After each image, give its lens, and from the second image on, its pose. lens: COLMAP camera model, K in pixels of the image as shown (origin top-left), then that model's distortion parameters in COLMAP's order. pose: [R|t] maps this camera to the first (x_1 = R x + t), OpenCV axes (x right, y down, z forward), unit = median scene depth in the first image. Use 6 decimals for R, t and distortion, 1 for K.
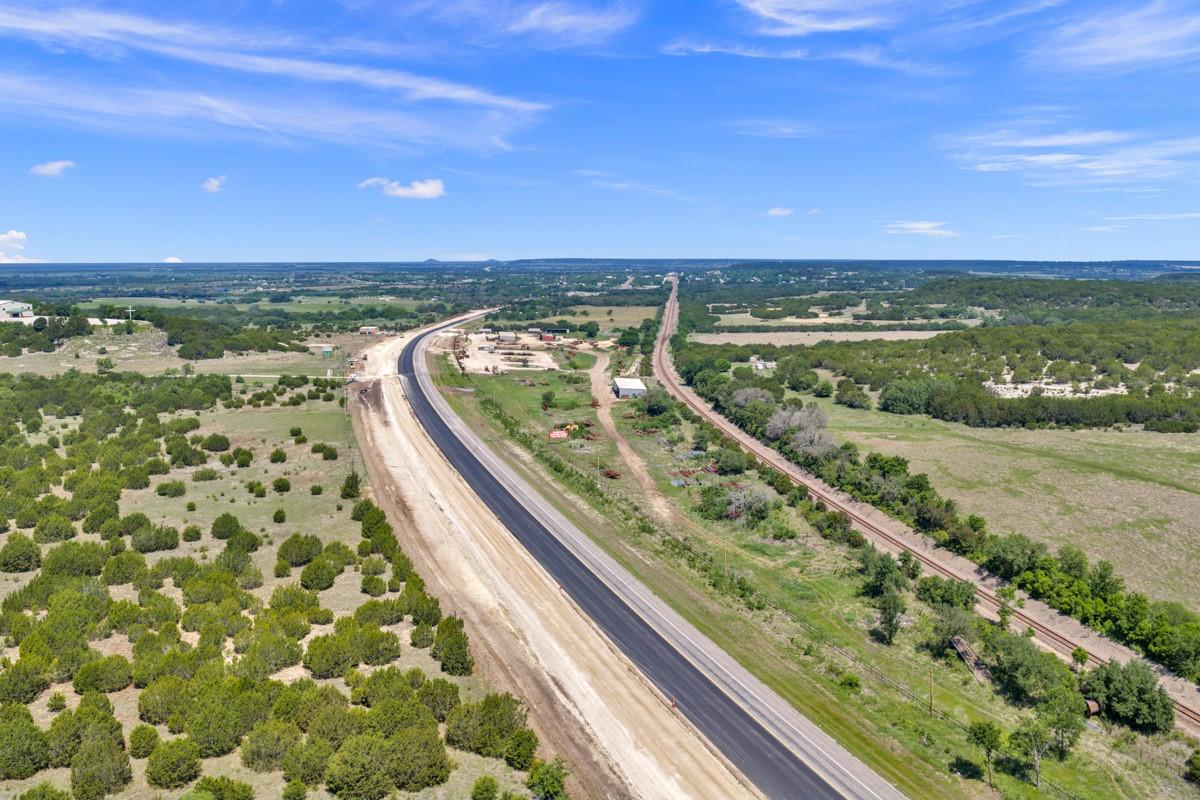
lens RADIAL K [[994.9, 0, 598.1], [0, 994.9, 401.6], [0, 0, 1]] dist [0.024365, -0.047272]
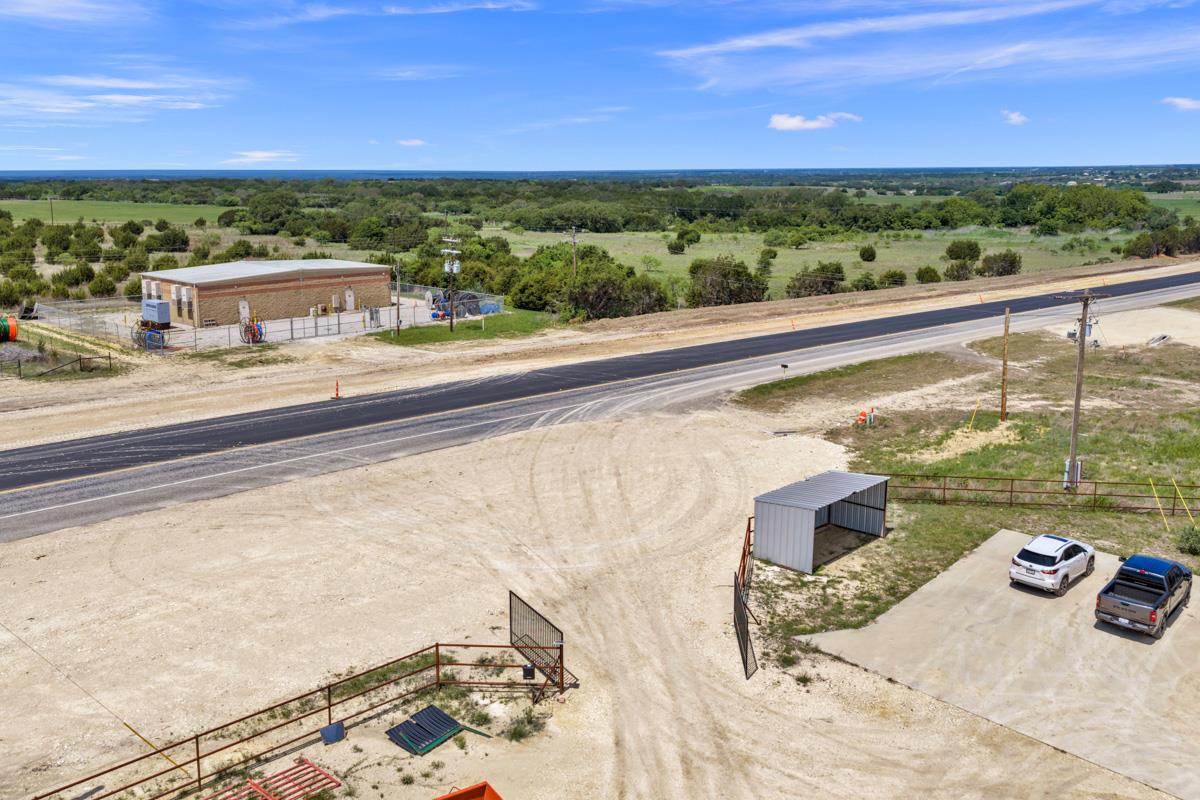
lens RADIAL K [[1032.0, 0, 602.1], [0, 1032.0, 358.9], [0, 0, 1]] dist [0.011601, -0.015663]
pose [[0.672764, 0.131301, -0.728114, -0.133023], [-0.100361, 0.991226, 0.086017, -0.098009], [0.733019, 0.015205, 0.680038, 1.177458]]
